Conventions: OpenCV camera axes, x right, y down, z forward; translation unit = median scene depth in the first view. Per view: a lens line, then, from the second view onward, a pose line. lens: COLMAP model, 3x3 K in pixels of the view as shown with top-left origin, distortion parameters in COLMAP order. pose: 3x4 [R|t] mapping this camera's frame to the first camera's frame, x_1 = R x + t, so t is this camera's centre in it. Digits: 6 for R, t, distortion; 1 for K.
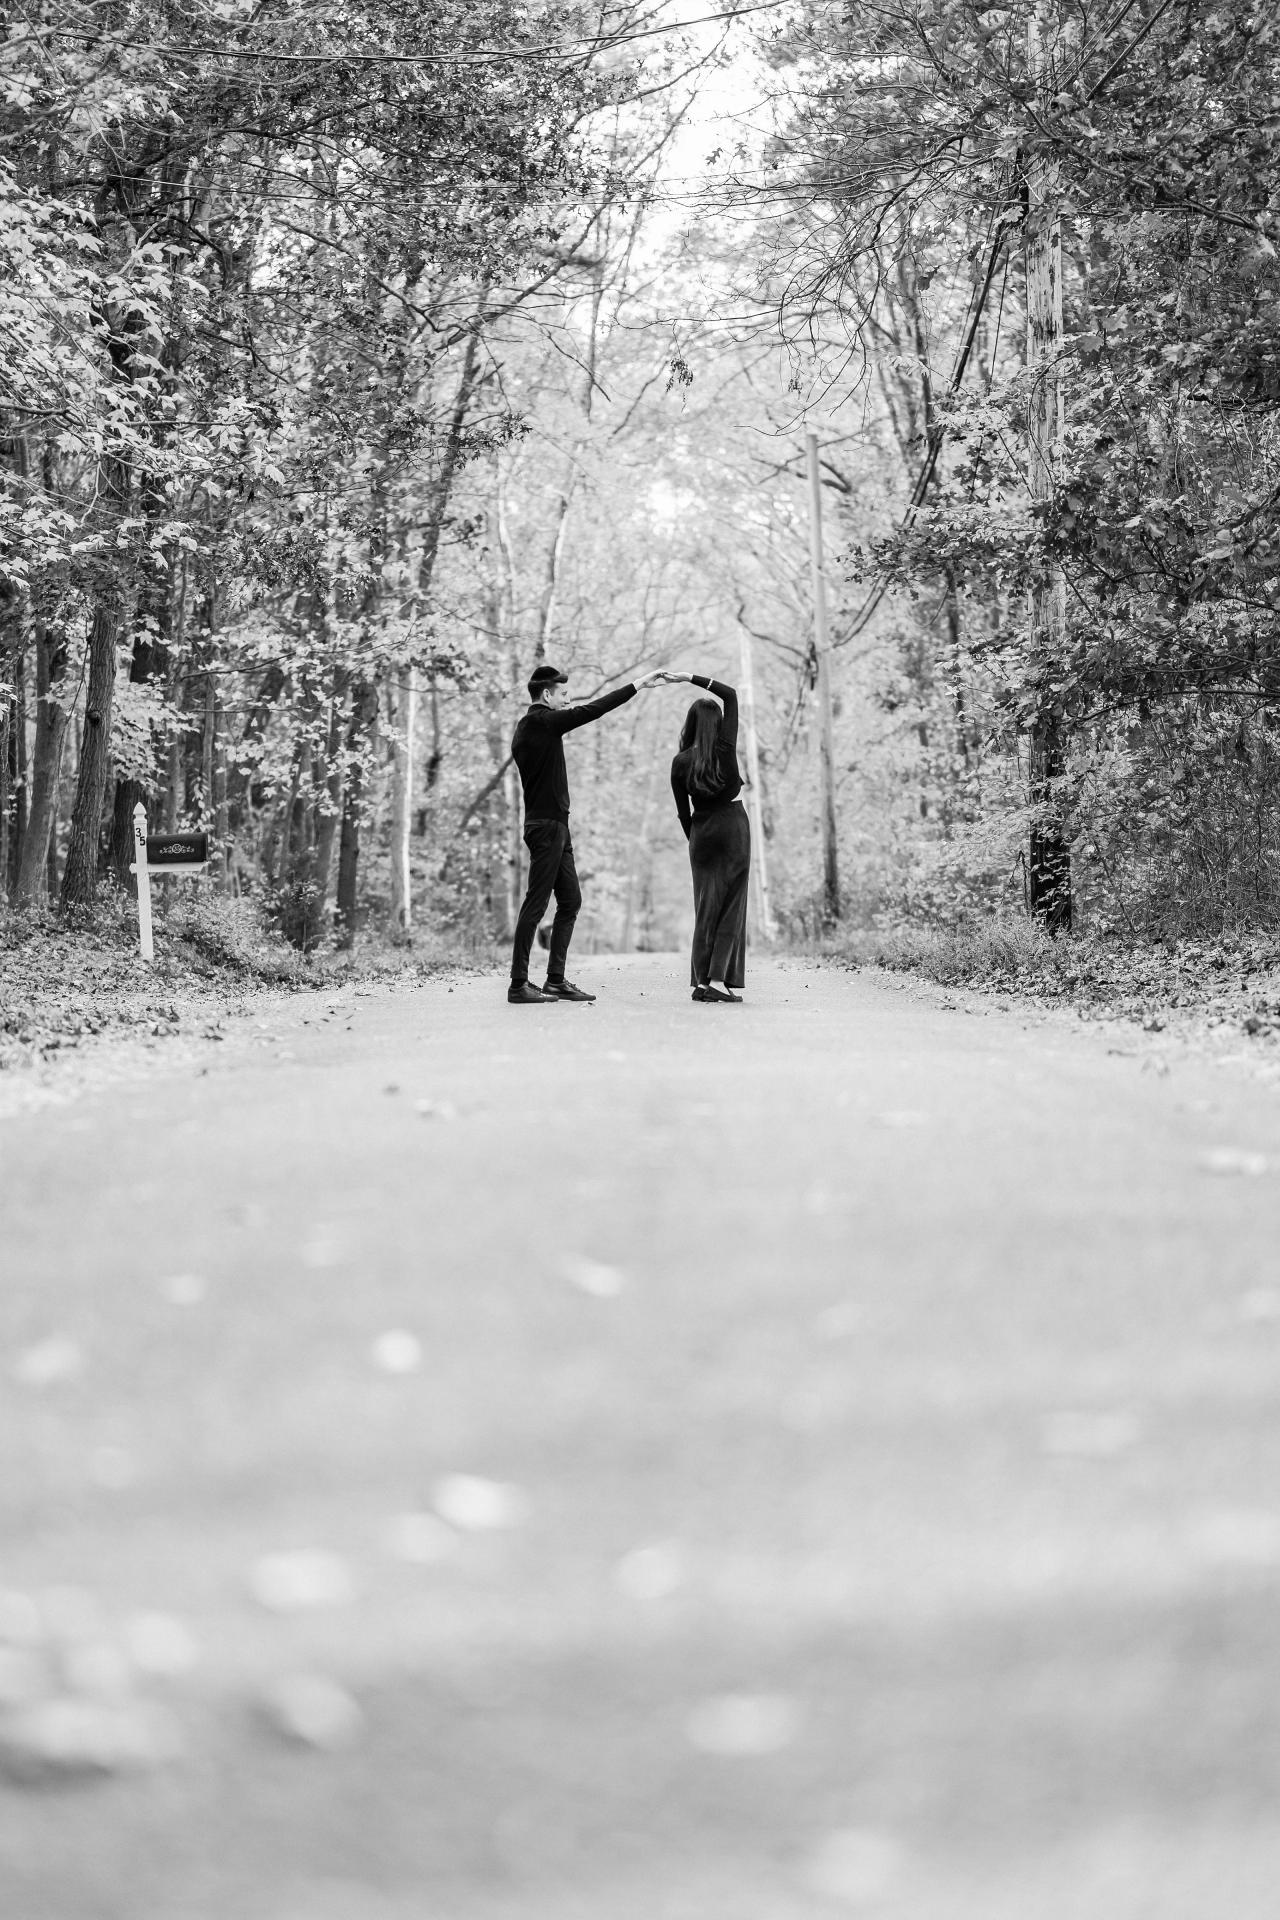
lens RADIAL K [[4301.6, 0, 639.8], [0, 4301.6, 1056.4], [0, 0, 1]] dist [-0.094574, 0.358468]
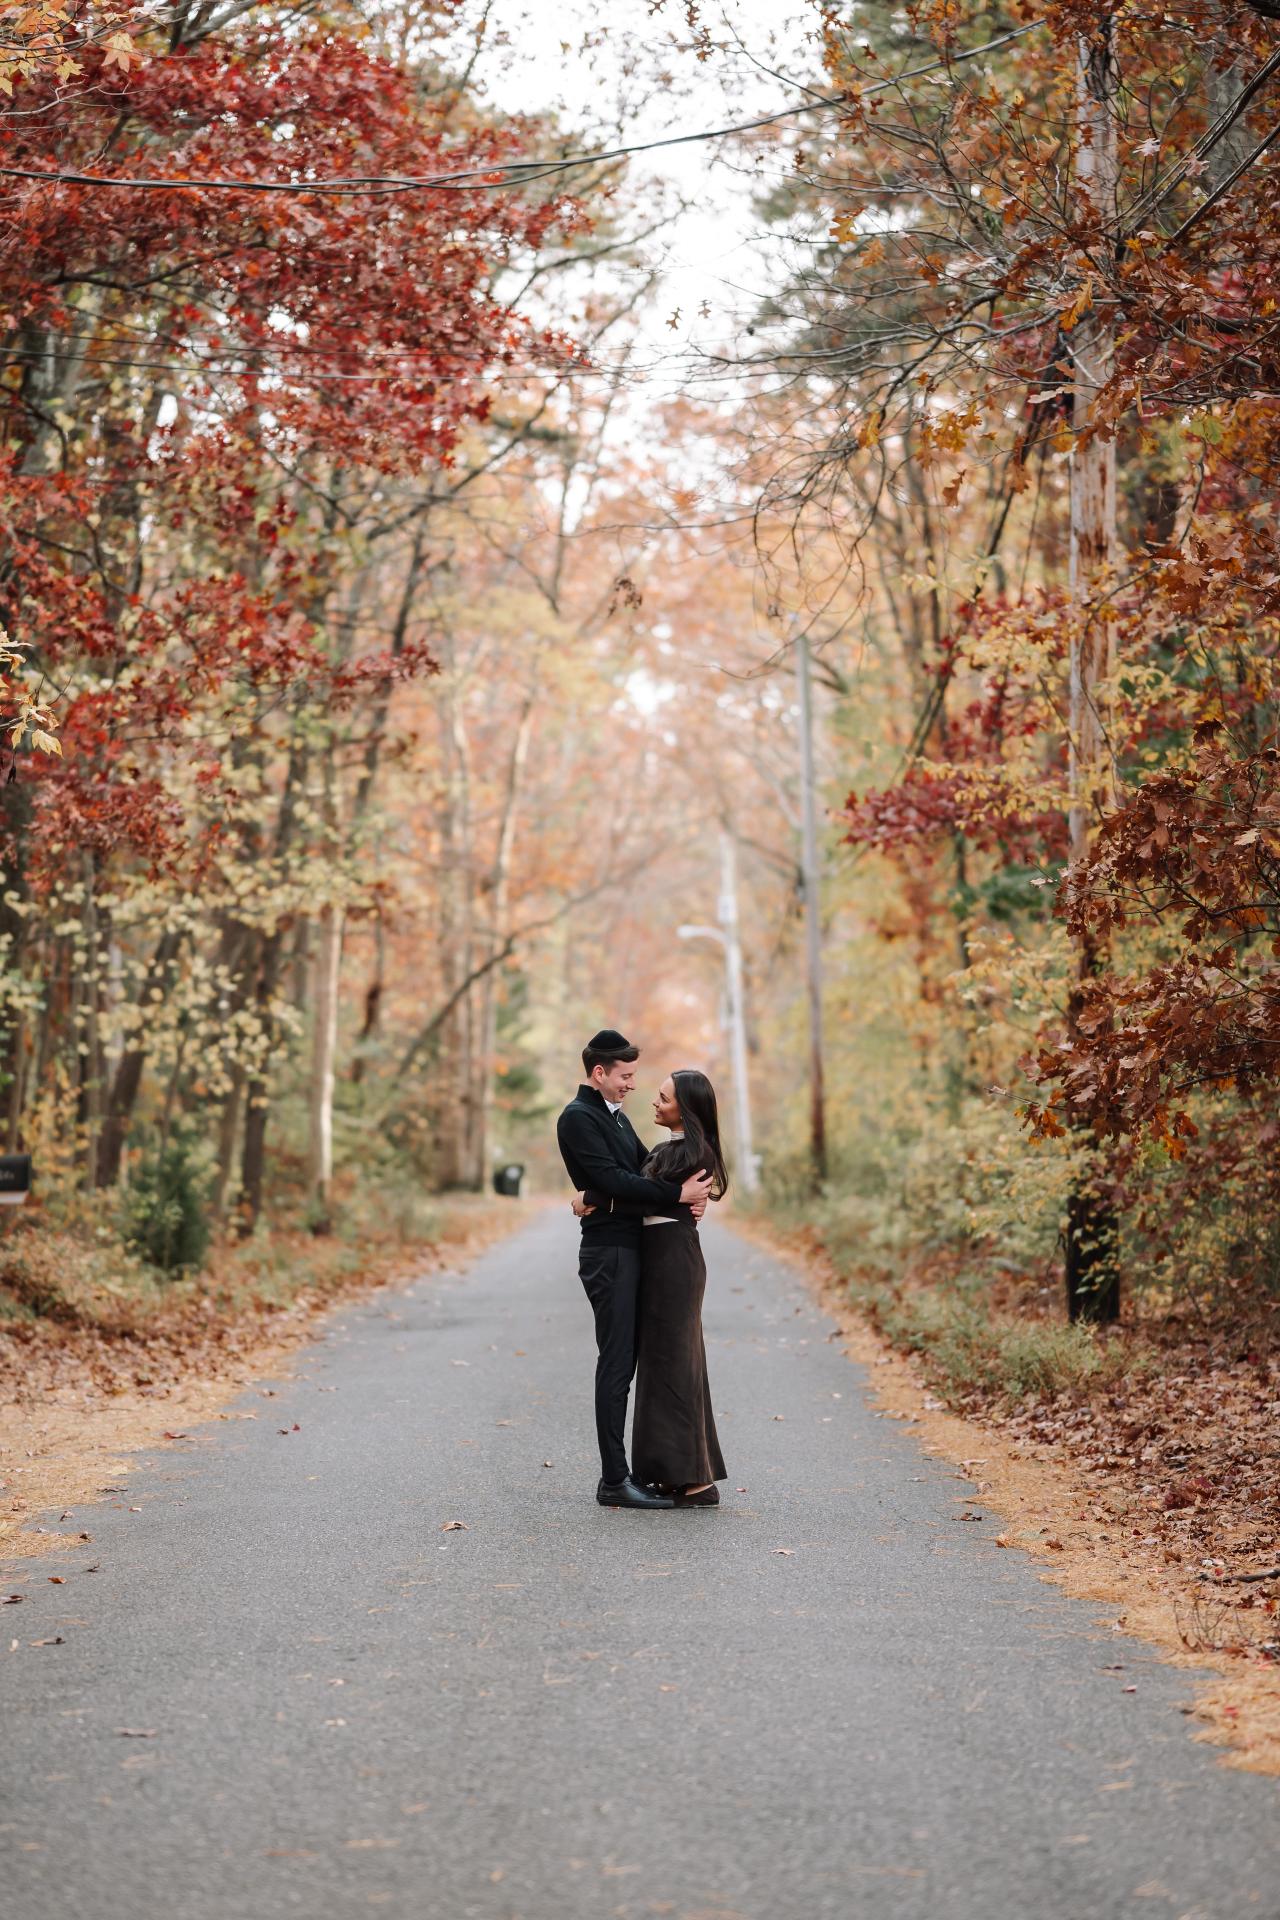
lens RADIAL K [[4111.9, 0, 608.3], [0, 4111.9, 963.9], [0, 0, 1]] dist [0.066623, -0.275689]
pose [[0.999841, 0.015769, -0.008281, 0.012410], [-0.016179, 0.998515, -0.052026, -0.050770], [0.007449, 0.052151, 0.998611, 0.243235]]
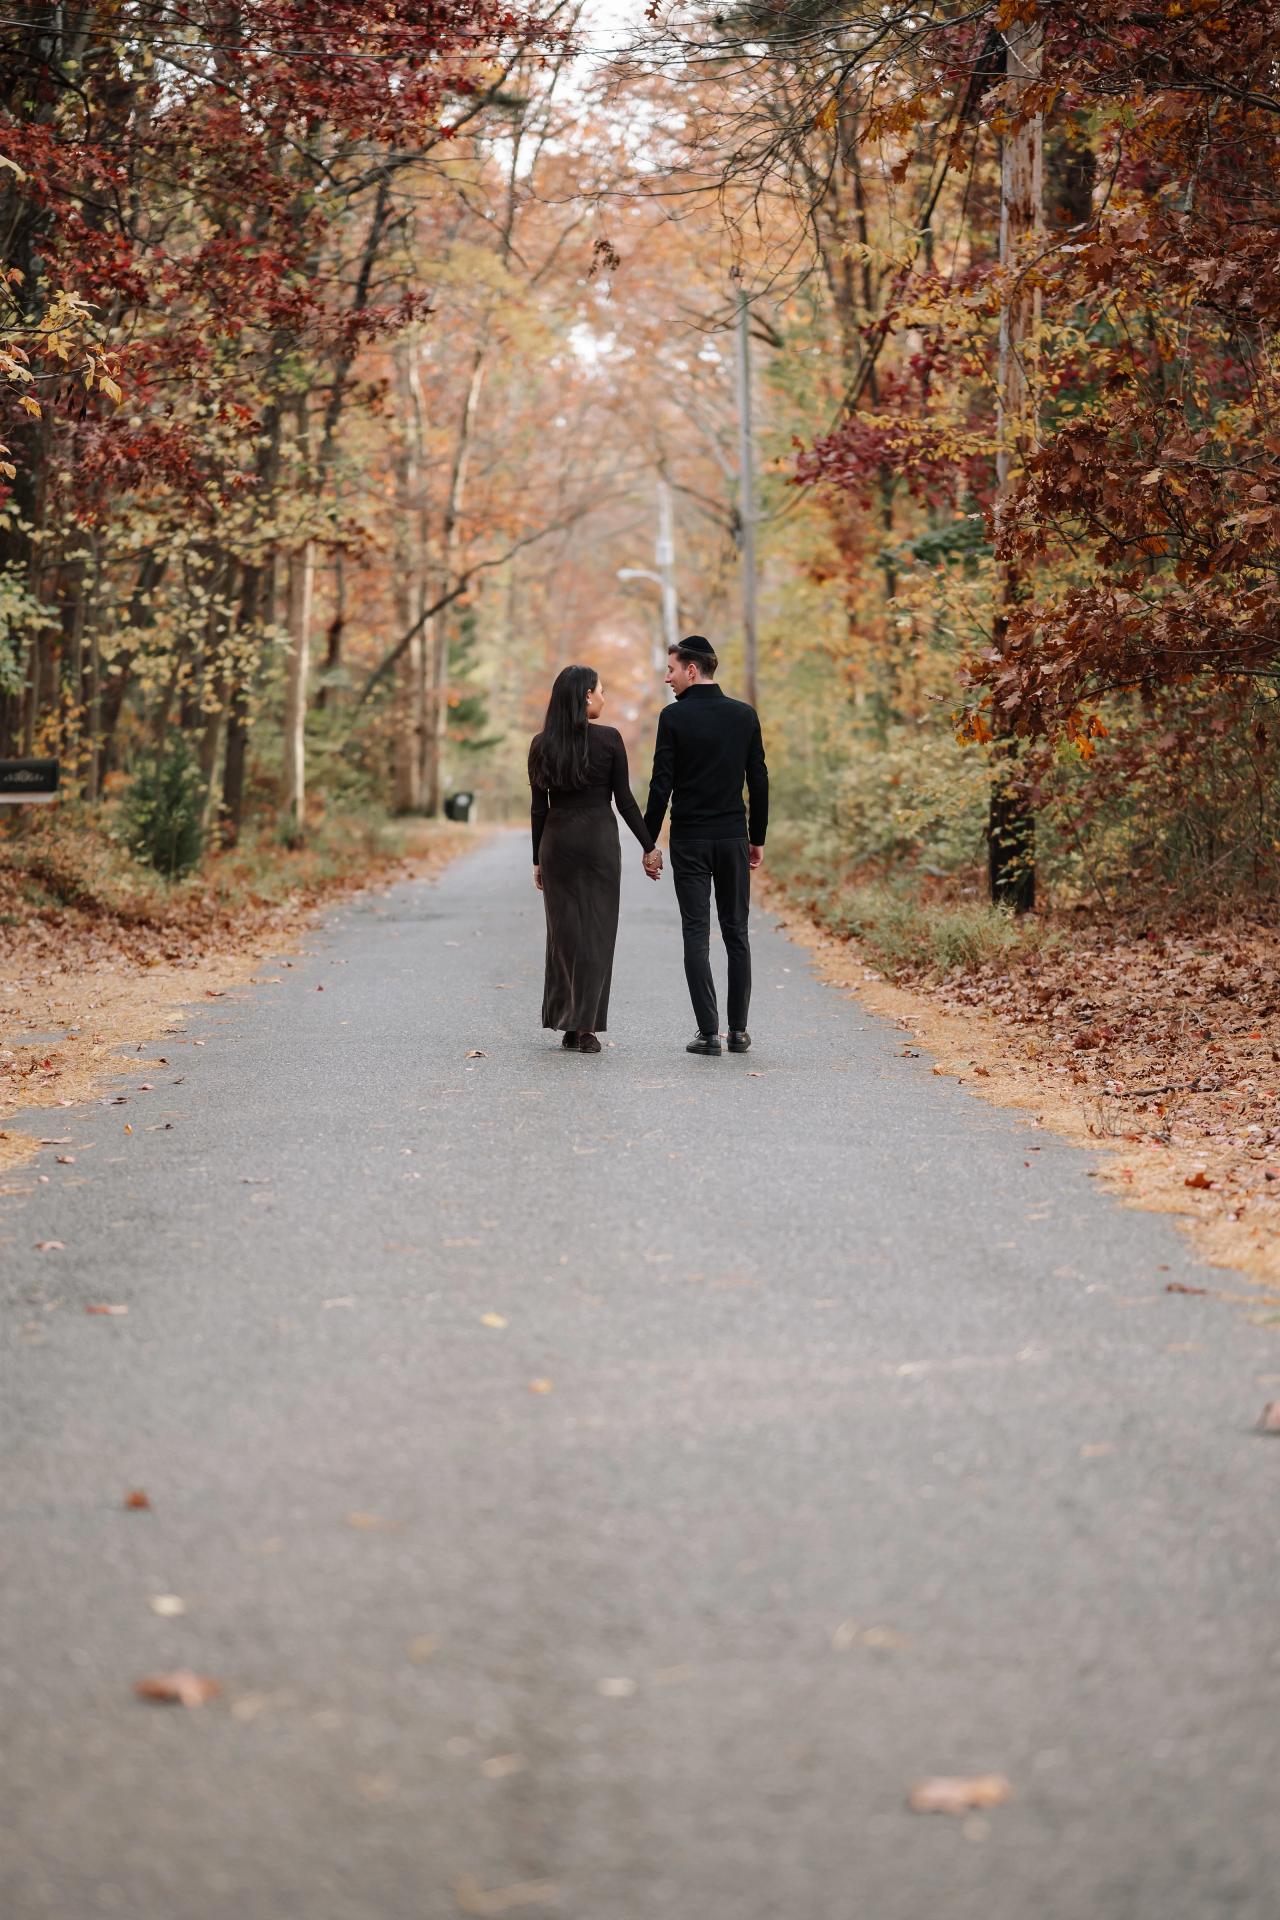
lens RADIAL K [[4061.8, 0, 640.0], [0, 4061.8, 960.0], [0, 0, 1]] dist [0.026053, -0.304443]
pose [[0.999522, 0.021429, 0.022287, 0.001173], [-0.022127, 0.999257, 0.031550, -0.040936], [-0.021595, -0.032028, 0.999254, 0.164853]]
